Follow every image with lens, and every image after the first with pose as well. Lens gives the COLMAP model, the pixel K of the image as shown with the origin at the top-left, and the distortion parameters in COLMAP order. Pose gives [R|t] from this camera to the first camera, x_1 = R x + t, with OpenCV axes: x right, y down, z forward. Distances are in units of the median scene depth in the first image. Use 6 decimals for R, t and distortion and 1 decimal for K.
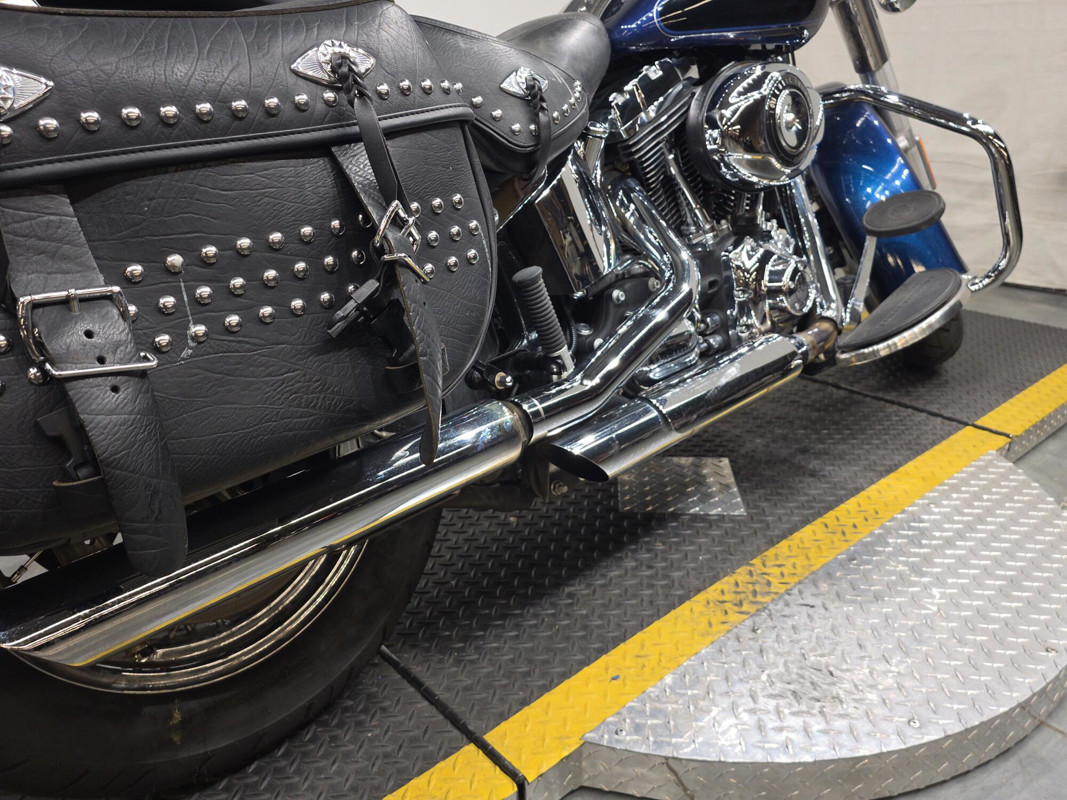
lens RADIAL K [[833.1, 0, 533.5], [0, 833.1, 400.0], [0, 0, 1]] dist [0.070631, -0.004118]
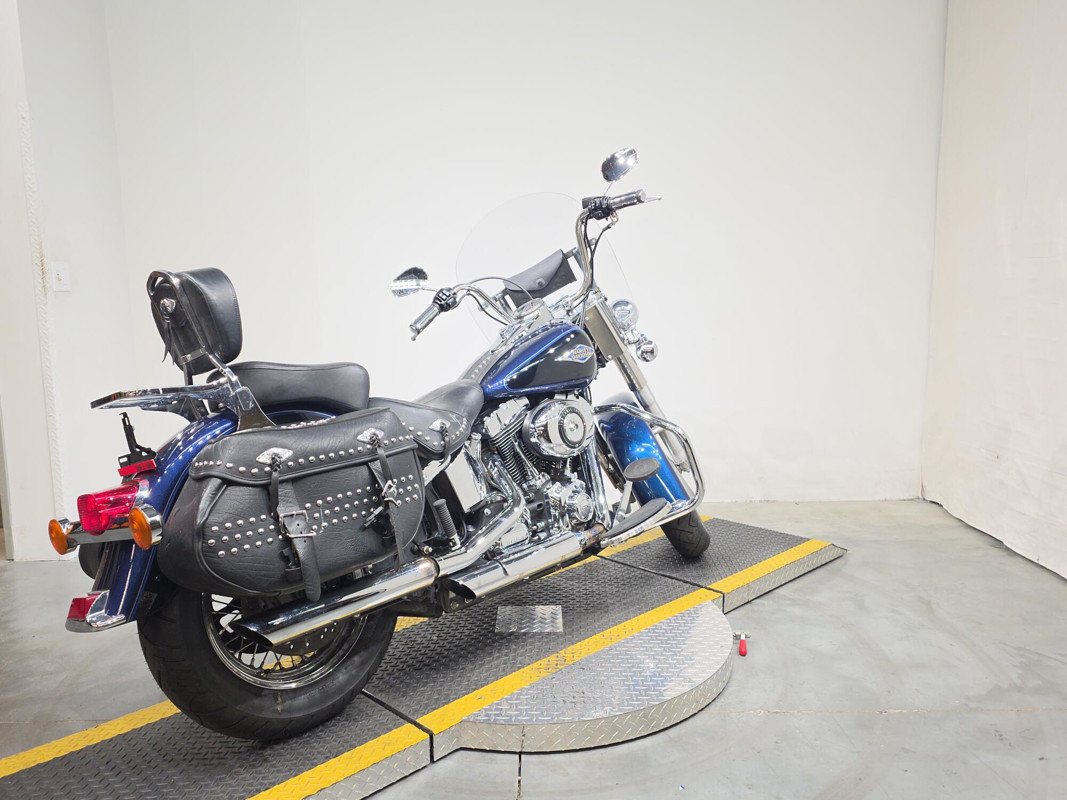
lens RADIAL K [[833.1, 0, 533.5], [0, 833.1, 400.0], [0, 0, 1]] dist [0.070631, -0.004118]
pose [[0.998093, 0.003930, 0.061602, 0.109322], [0.011919, 0.966921, -0.254796, 0.167960], [-0.060566, 0.255044, 0.965031, -1.332536]]
